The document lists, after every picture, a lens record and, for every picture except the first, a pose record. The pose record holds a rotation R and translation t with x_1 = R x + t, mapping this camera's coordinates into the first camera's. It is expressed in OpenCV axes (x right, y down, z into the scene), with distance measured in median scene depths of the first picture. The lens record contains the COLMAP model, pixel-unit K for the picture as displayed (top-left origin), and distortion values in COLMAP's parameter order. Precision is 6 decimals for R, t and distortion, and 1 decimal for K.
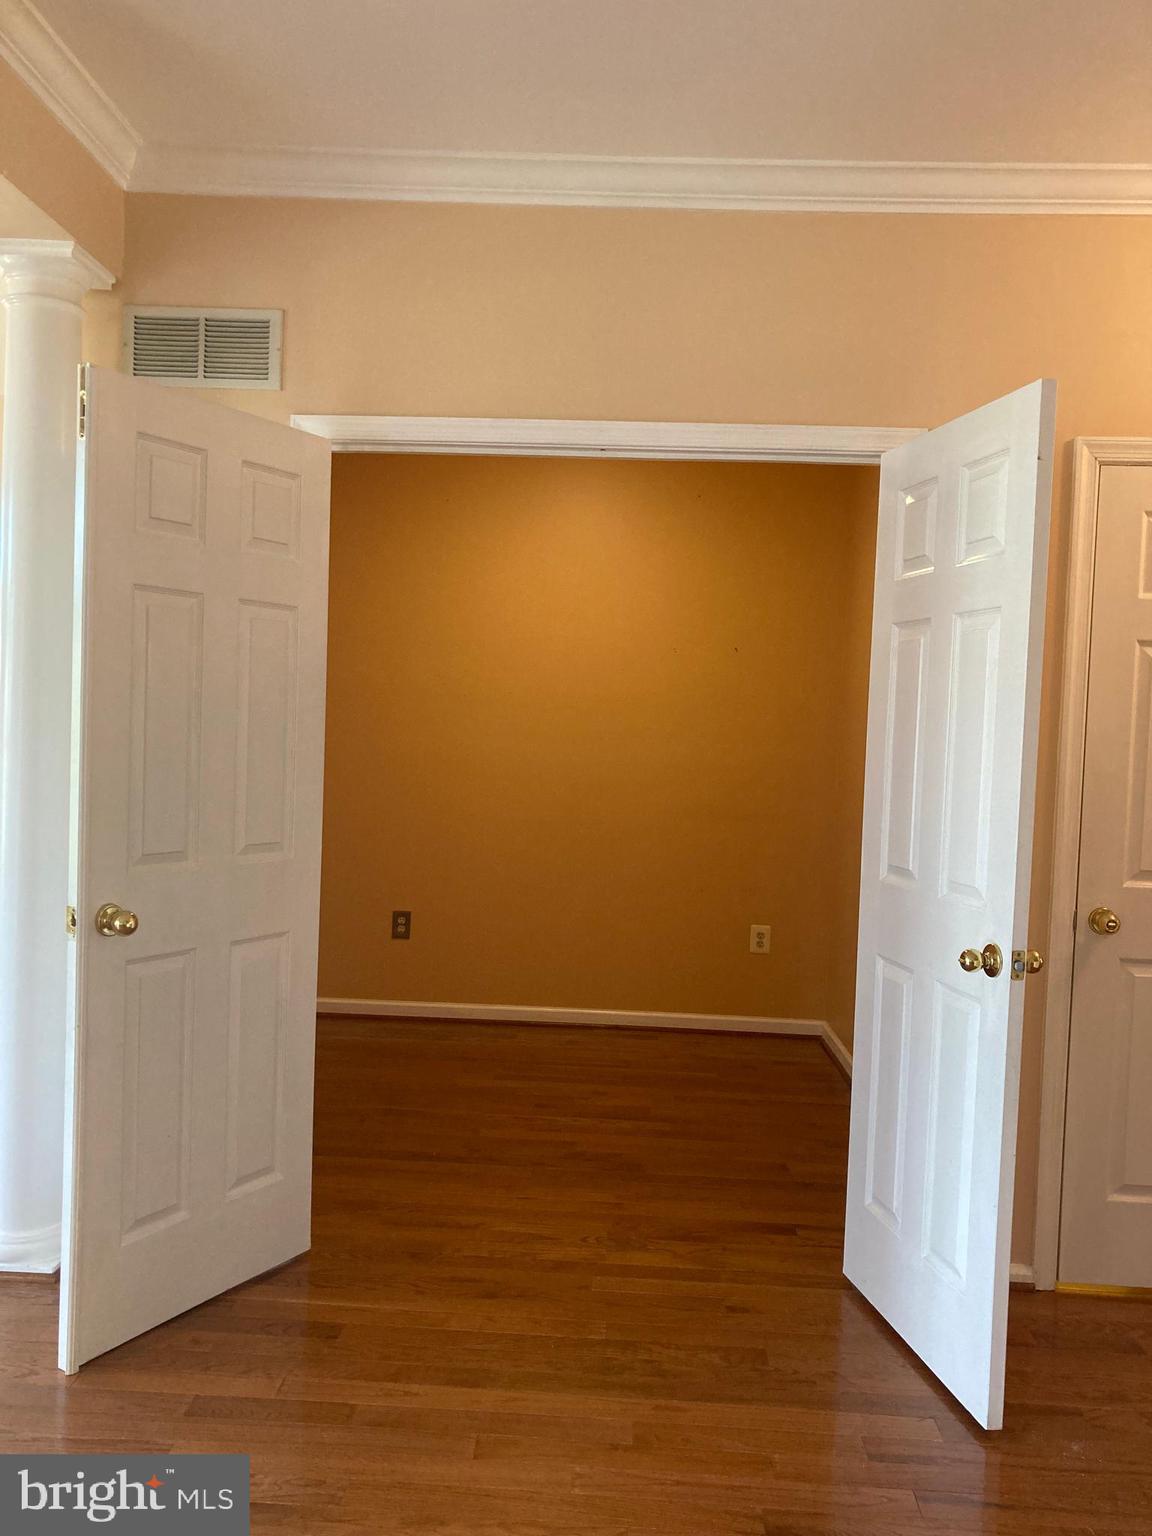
lens RADIAL K [[1272.7, 0, 576.0], [0, 1272.7, 768.0], [0, 0, 1]] dist [0.033692, -0.007451]
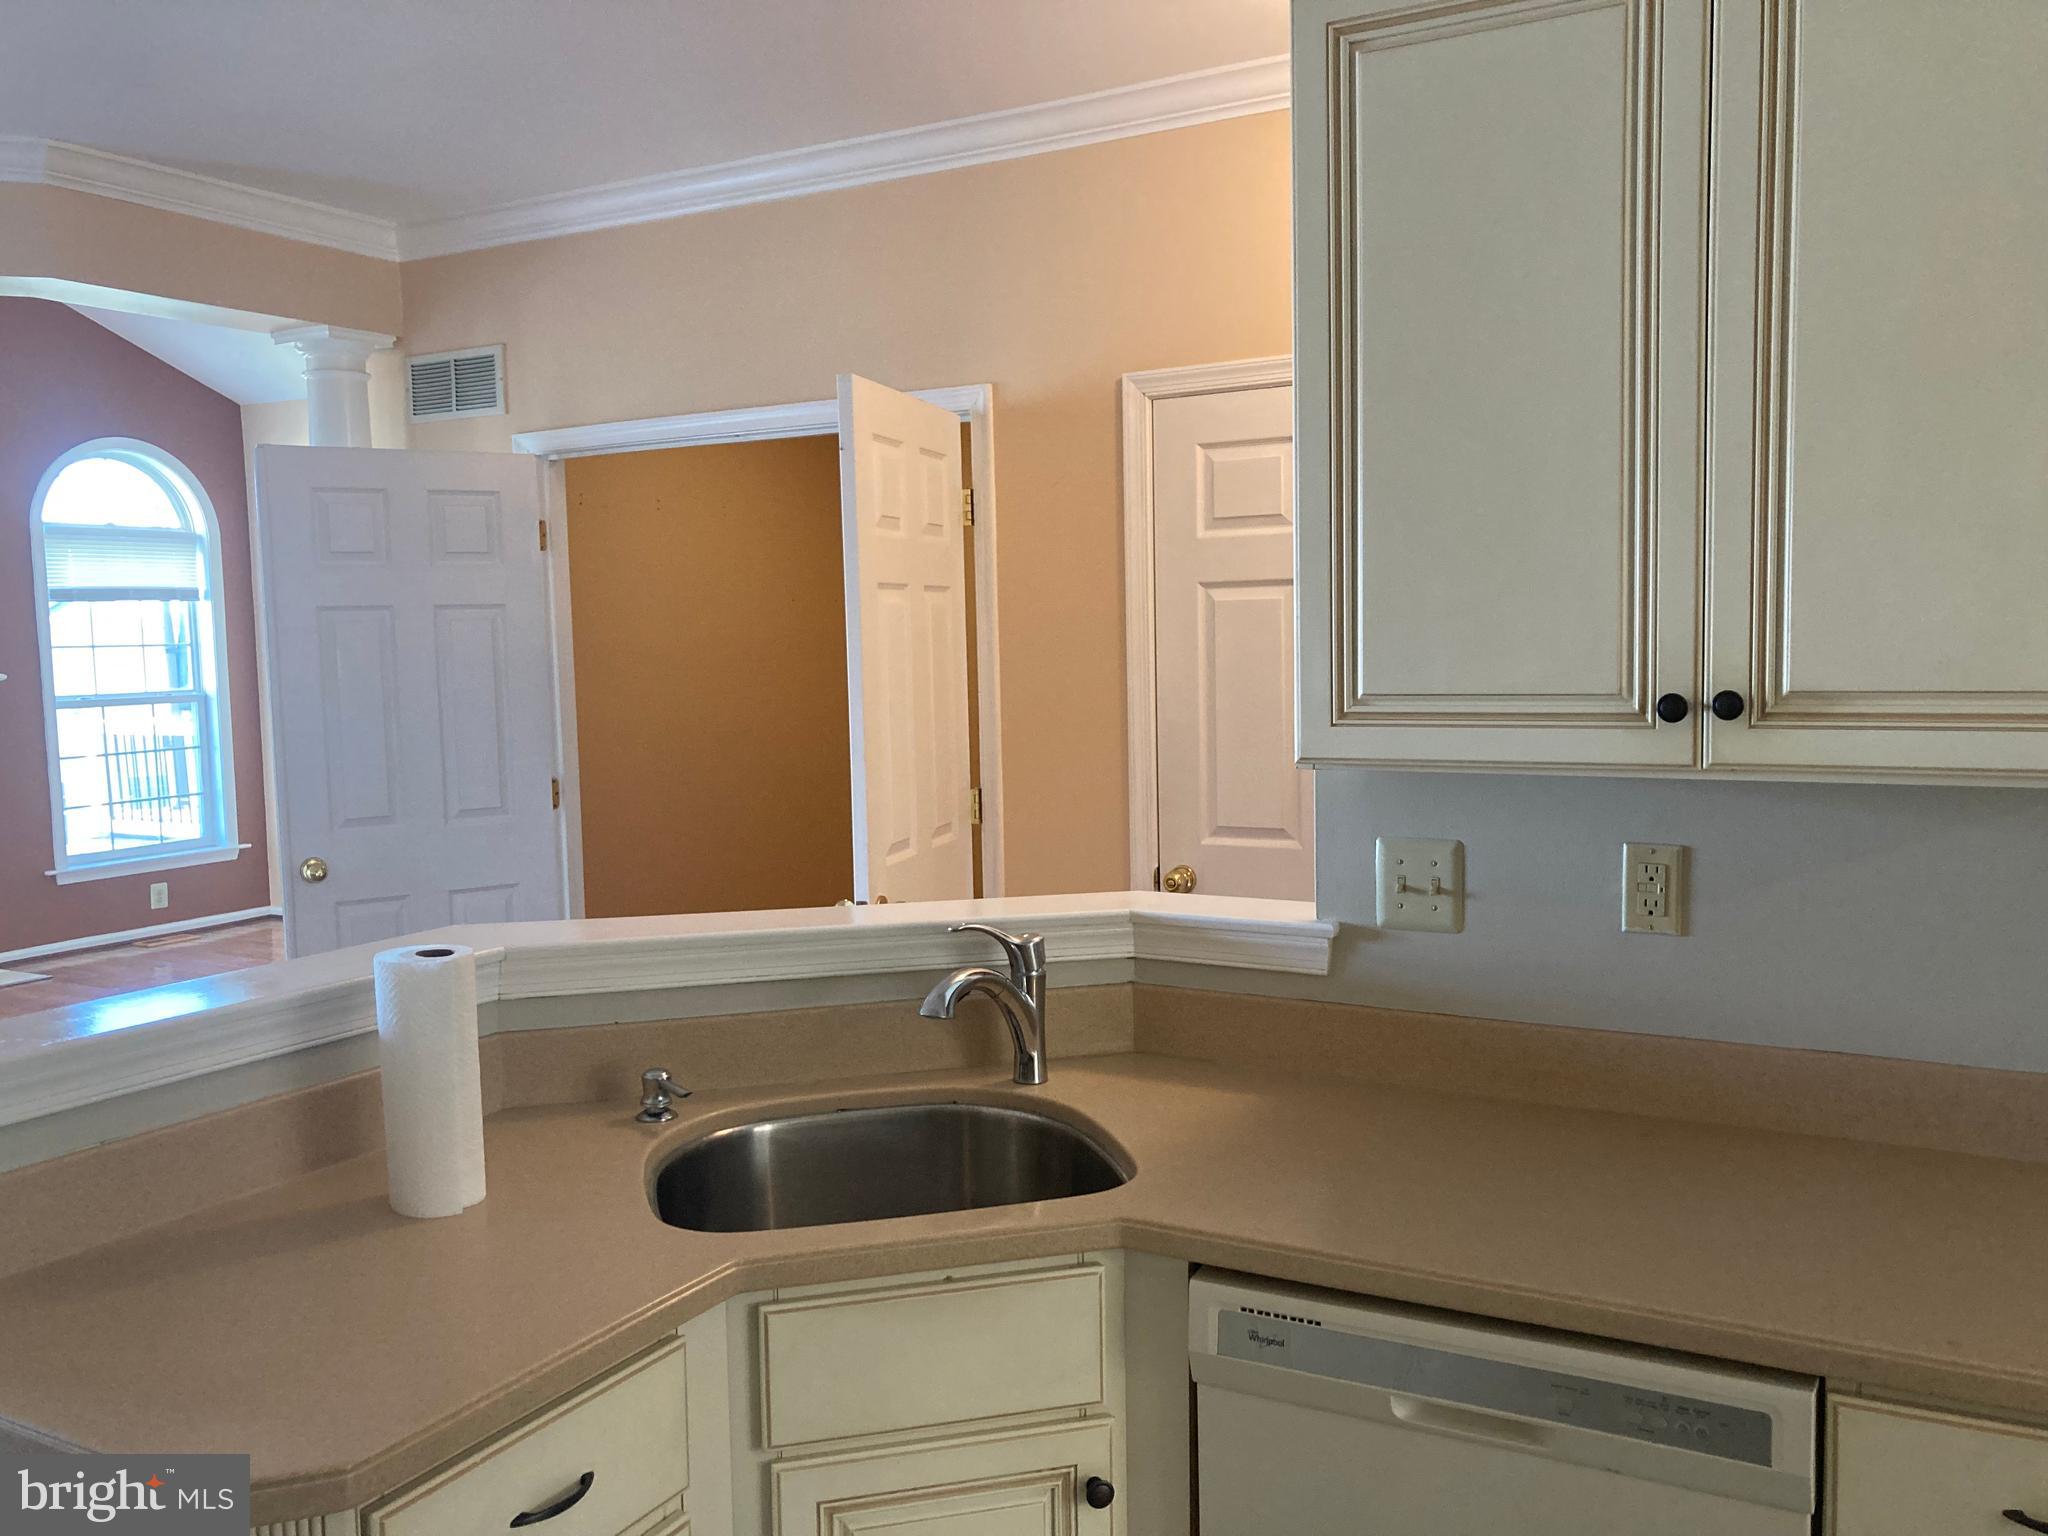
lens RADIAL K [[1672.8, 0, 1024.0], [0, 1672.8, 768.0], [0, 0, 1]] dist [-0.000641, -0.000127]
pose [[0.896599, -0.020053, -0.442390, 0.858215], [0.041387, 0.998396, 0.038622, -0.016471], [0.440906, -0.052938, 0.895991, -0.161629]]
